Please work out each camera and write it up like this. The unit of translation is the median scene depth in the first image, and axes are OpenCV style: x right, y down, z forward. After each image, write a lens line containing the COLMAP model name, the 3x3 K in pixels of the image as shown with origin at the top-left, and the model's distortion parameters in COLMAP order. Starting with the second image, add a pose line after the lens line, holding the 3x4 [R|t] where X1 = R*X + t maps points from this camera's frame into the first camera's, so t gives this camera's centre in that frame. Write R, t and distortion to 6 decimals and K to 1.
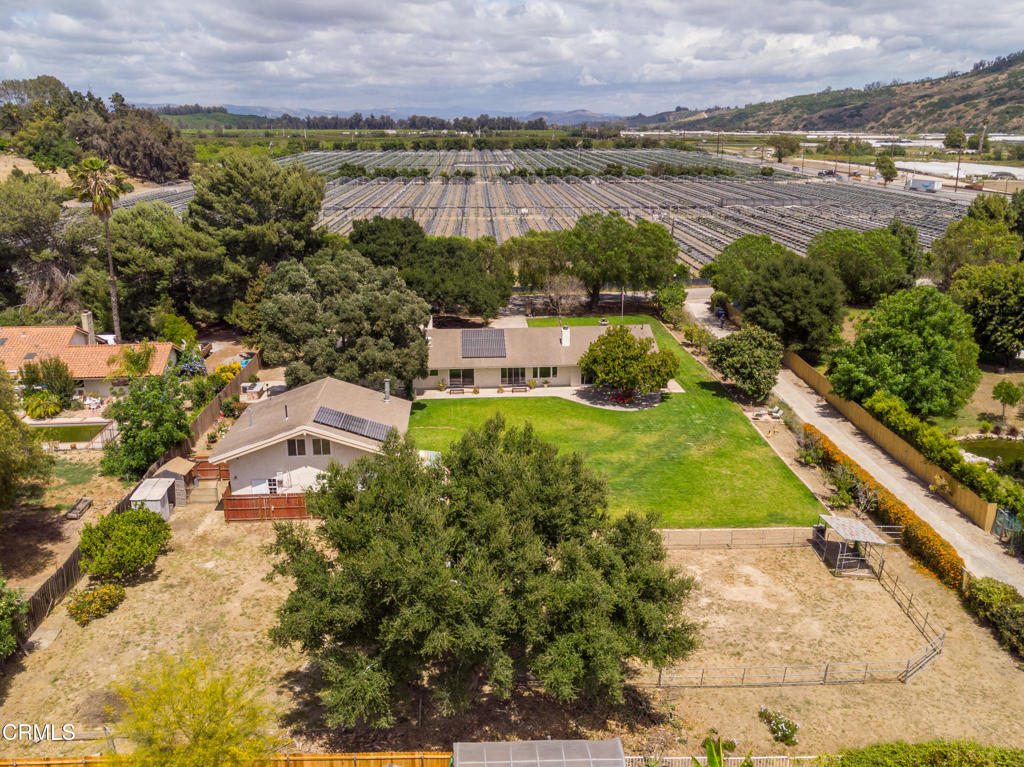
lens RADIAL K [[871.3, 0, 484.6], [0, 871.3, 385.9], [0, 0, 1]] dist [0.002100, 0.009916]
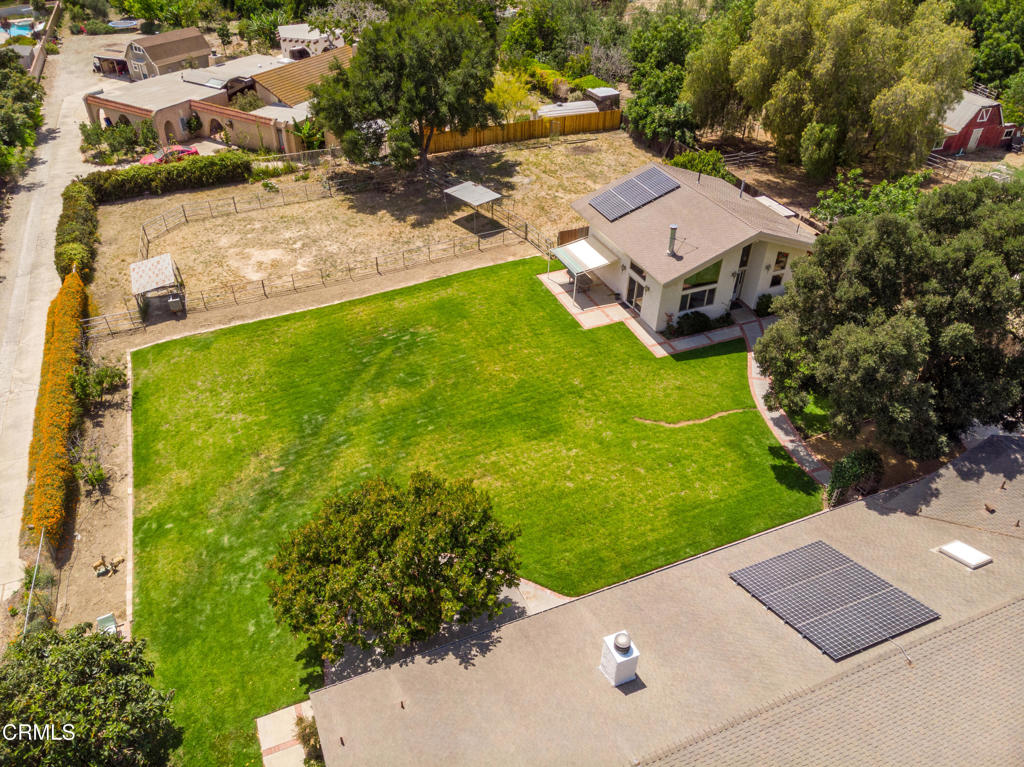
lens RADIAL K [[745.4, 0, 512.0], [0, 745.4, 383.5], [0, 0, 1]] dist [-0.009660, 0.036591]
pose [[-0.928648, 0.217209, -0.300720, 0.158399], [-0.118064, 0.595441, 0.794676, -0.273695], [0.351672, 0.773479, -0.527311, 0.883959]]
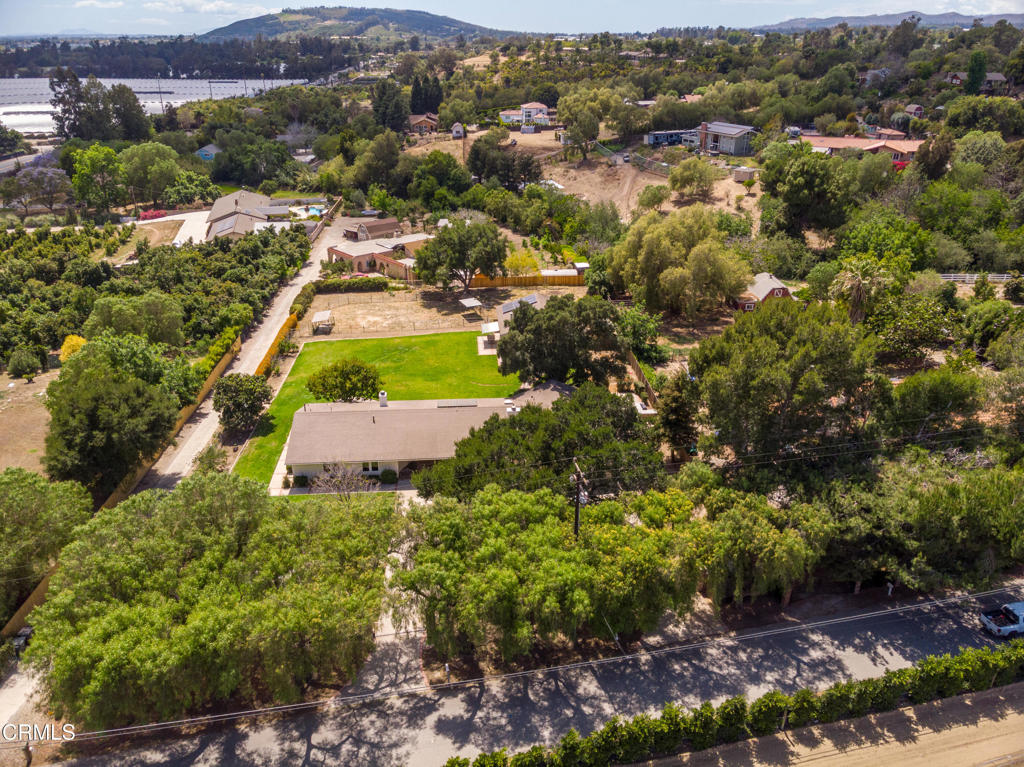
lens RADIAL K [[745.4, 0, 512.0], [0, 745.4, 383.5], [0, 0, 1]] dist [-0.009660, 0.036591]
pose [[-0.998524, 0.025457, -0.047978, -0.019356], [-0.012977, 0.745956, 0.665869, -0.596047], [0.052741, 0.665509, -0.744524, 1.428891]]
